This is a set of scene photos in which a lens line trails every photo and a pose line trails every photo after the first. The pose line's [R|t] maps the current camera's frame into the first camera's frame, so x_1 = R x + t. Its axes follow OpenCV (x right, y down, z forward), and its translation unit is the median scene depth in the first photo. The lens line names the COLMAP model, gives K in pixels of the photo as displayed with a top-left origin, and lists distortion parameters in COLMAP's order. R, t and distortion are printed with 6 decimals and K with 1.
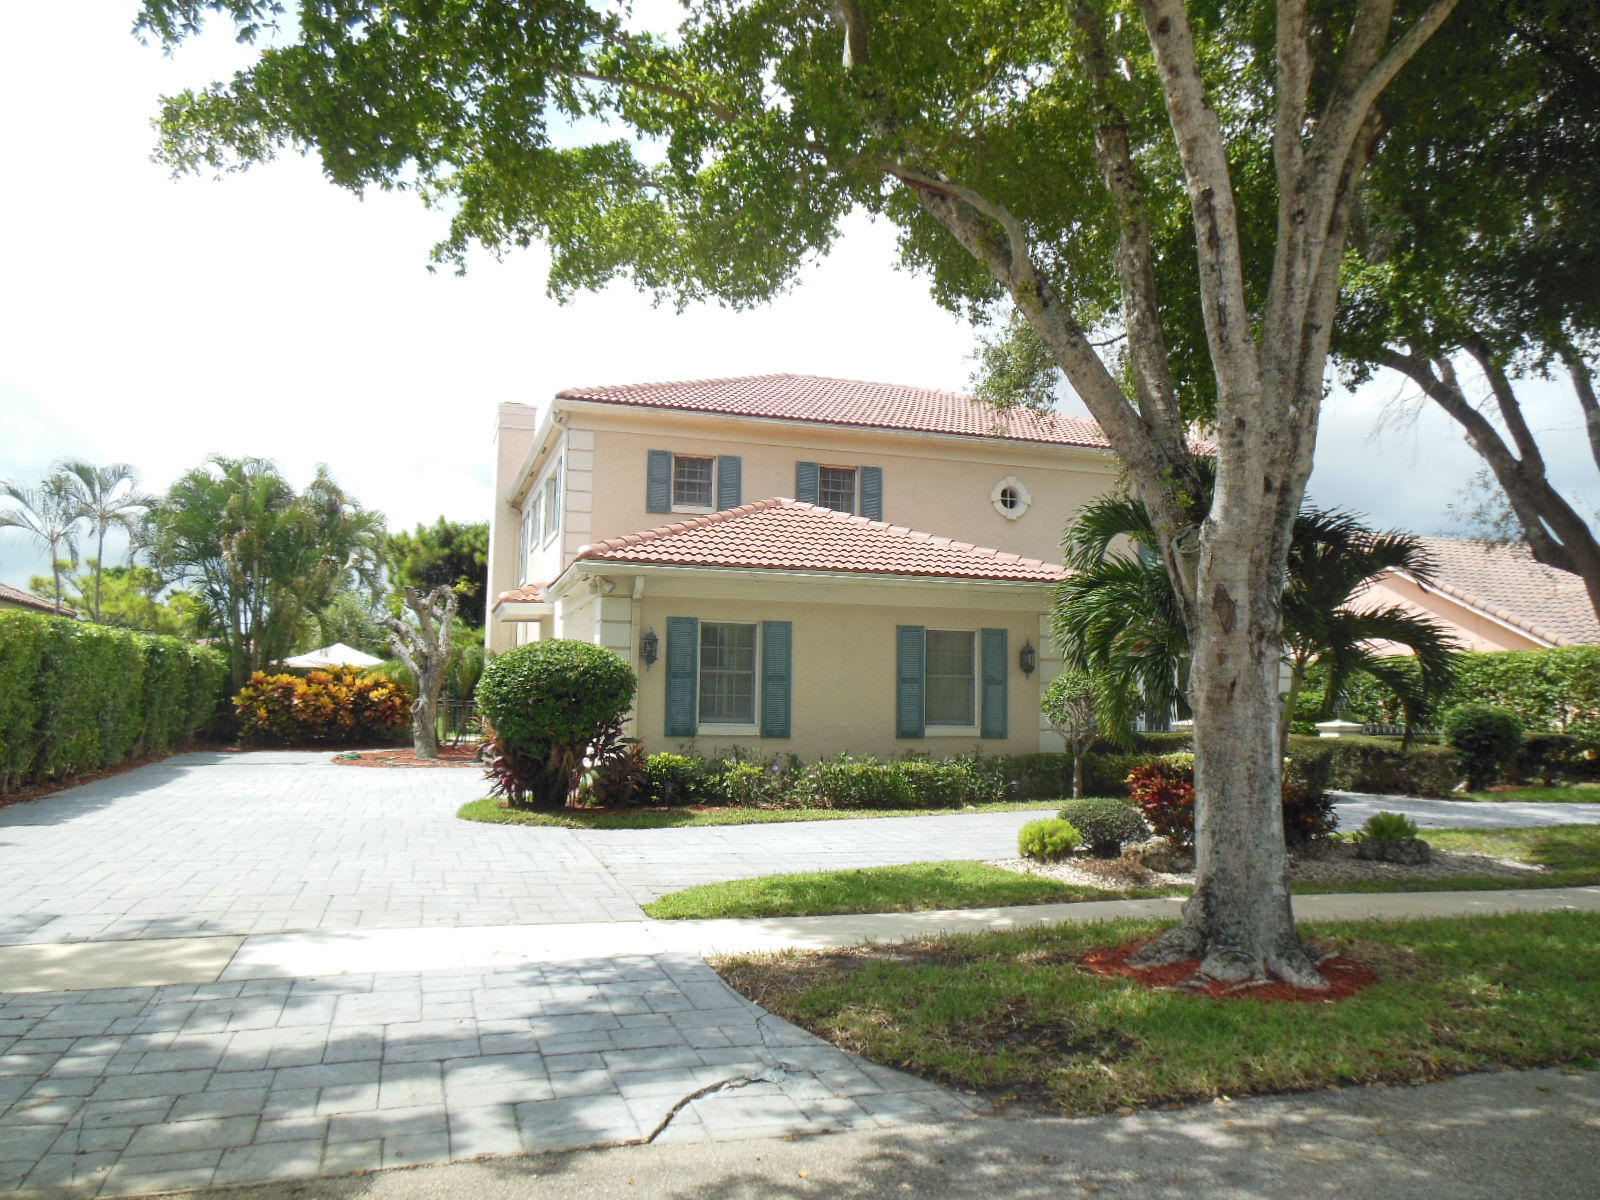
lens RADIAL K [[1214.1, 0, 800.0], [0, 1214.1, 600.0], [0, 0, 1]] dist [-0.084957, 0.141077]
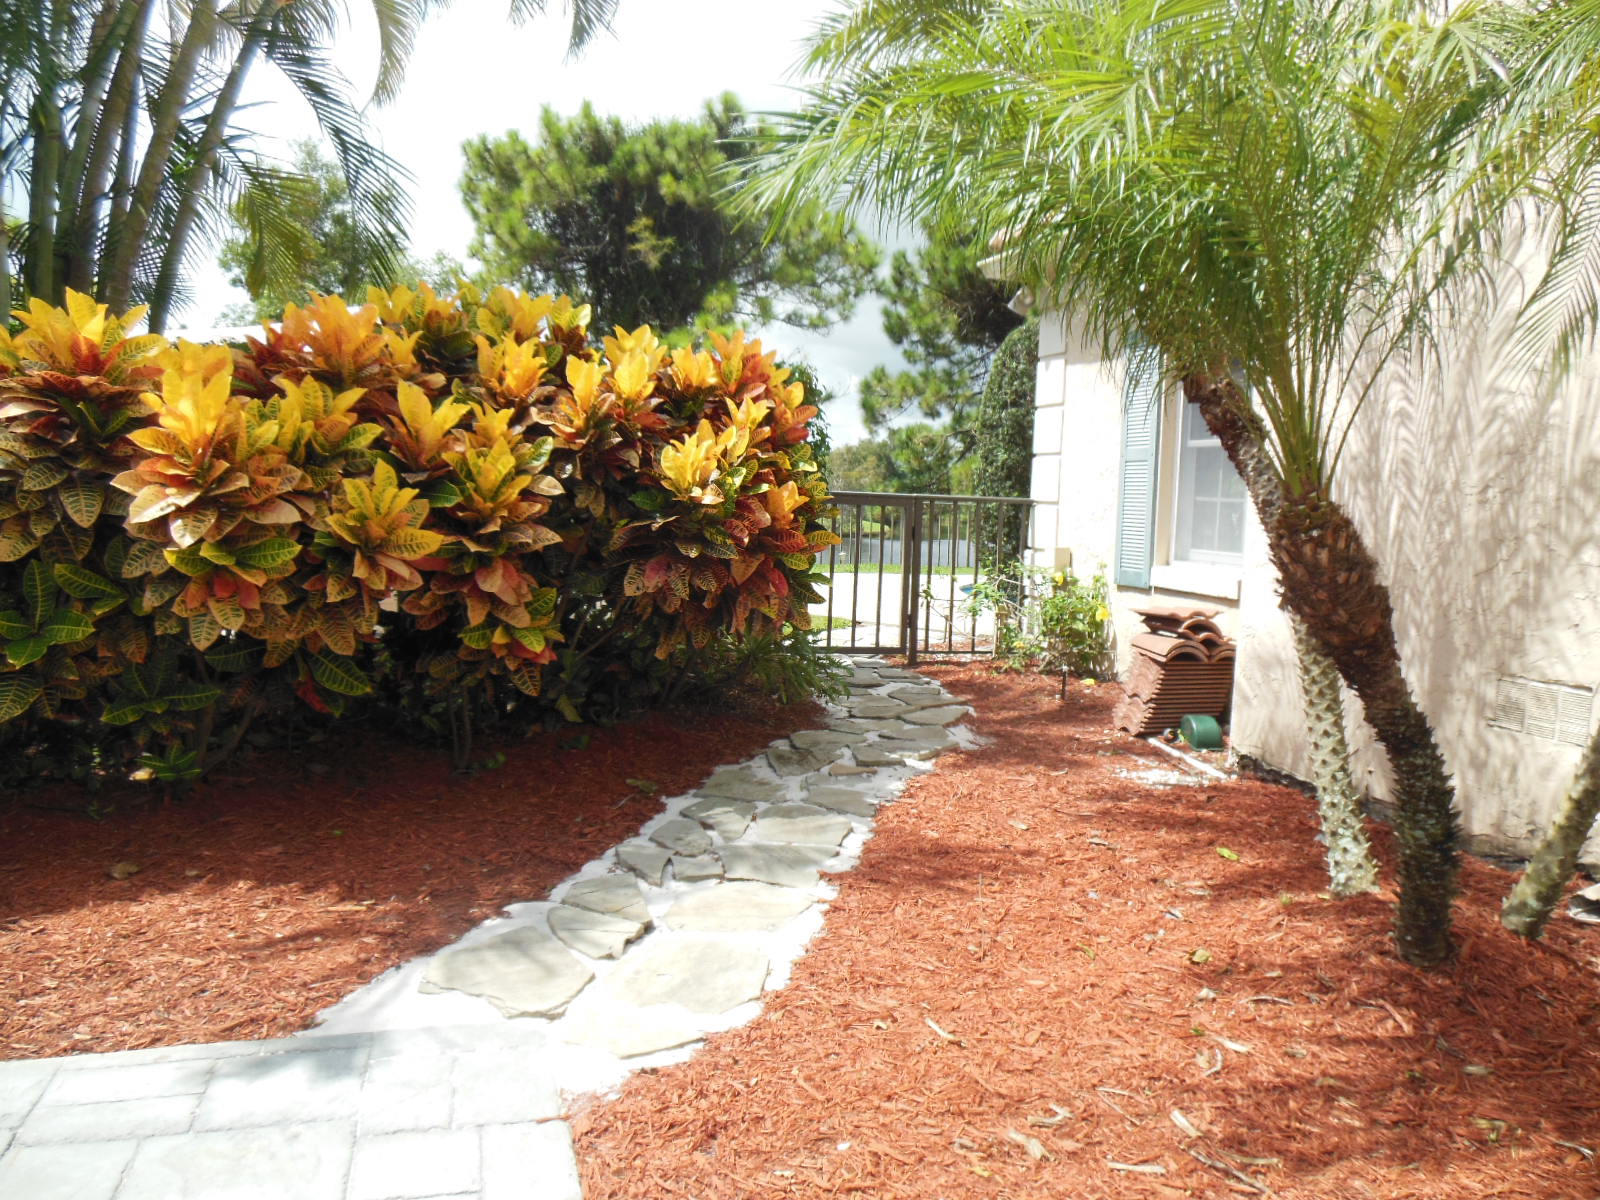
lens RADIAL K [[1214.1, 0, 800.0], [0, 1214.1, 600.0], [0, 0, 1]] dist [-0.084957, 0.141077]
pose [[0.999421, 0.022959, -0.025105, -0.332051], [-0.018051, 0.983373, 0.180700, 0.067032], [0.028836, -0.180142, 0.983218, 0.836072]]
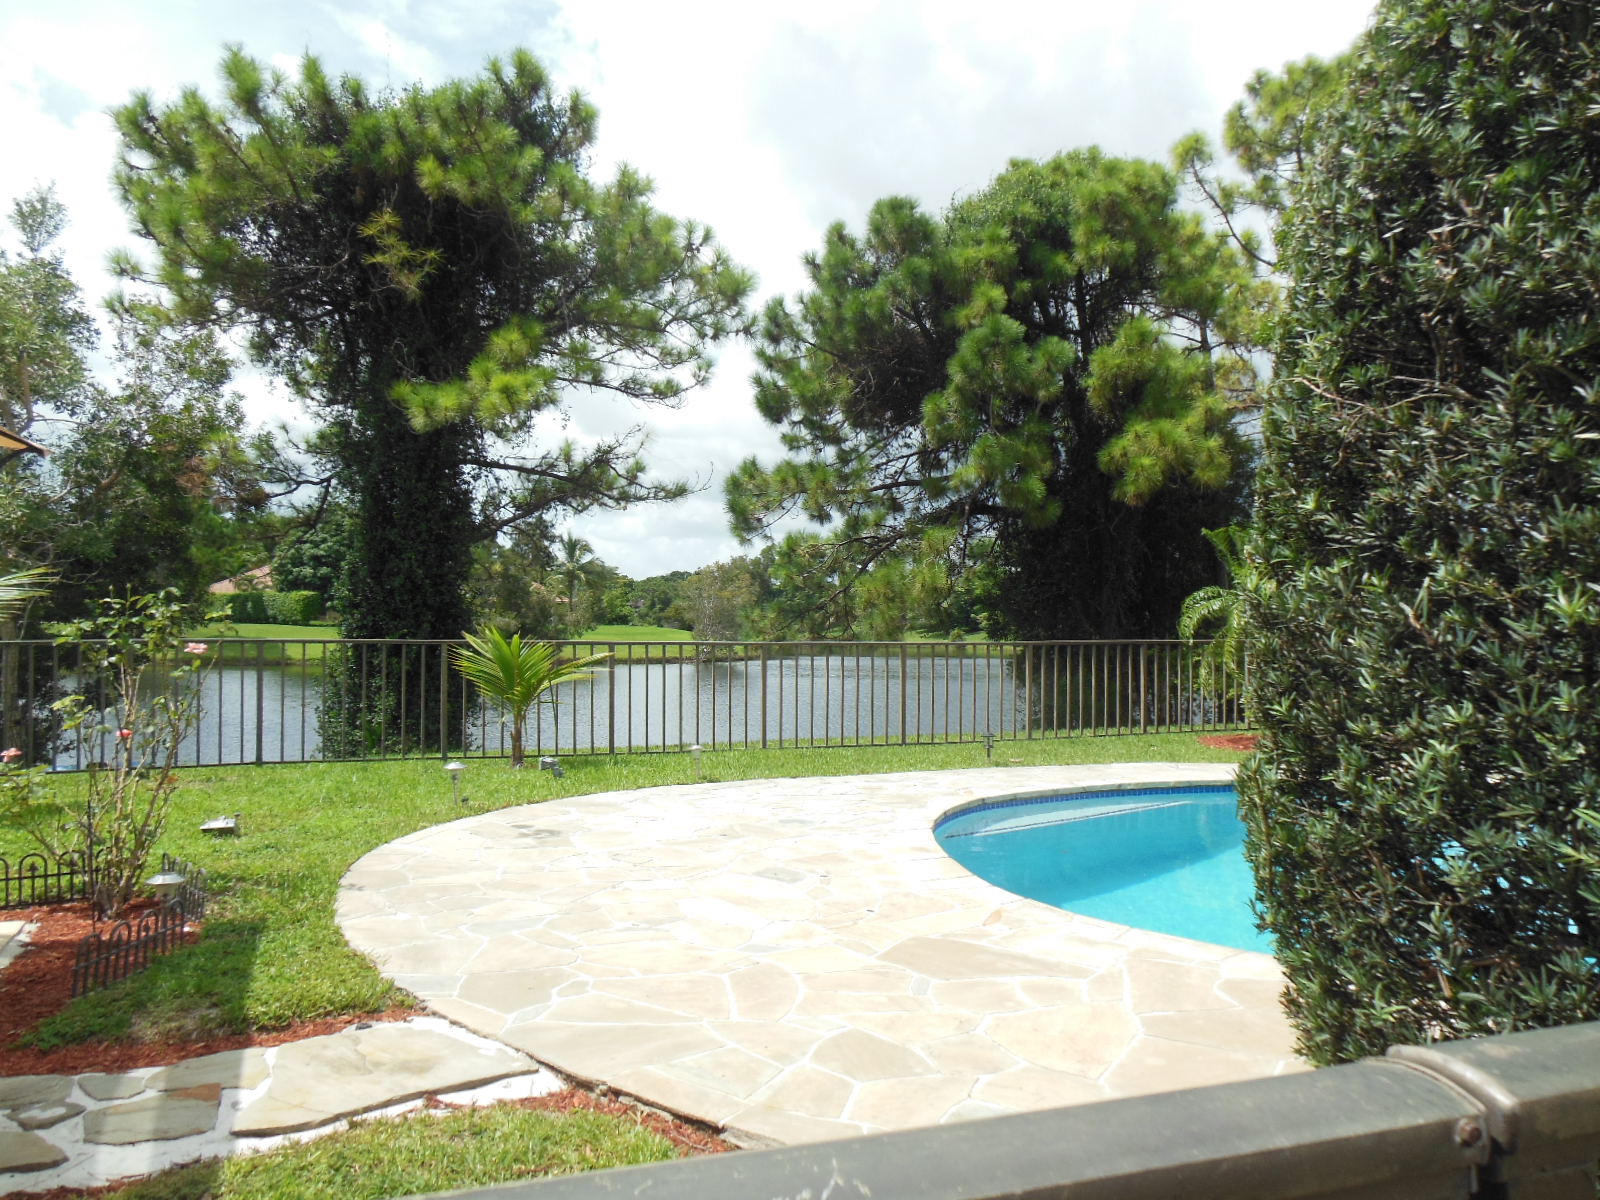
lens RADIAL K [[1214.1, 0, 800.0], [0, 1214.1, 600.0], [0, 0, 1]] dist [-0.084957, 0.141077]
pose [[0.997086, 0.001108, 0.076271, -0.322485], [-0.007461, 0.996517, 0.083056, 0.085925], [-0.075913, -0.083383, 0.993622, 1.114337]]
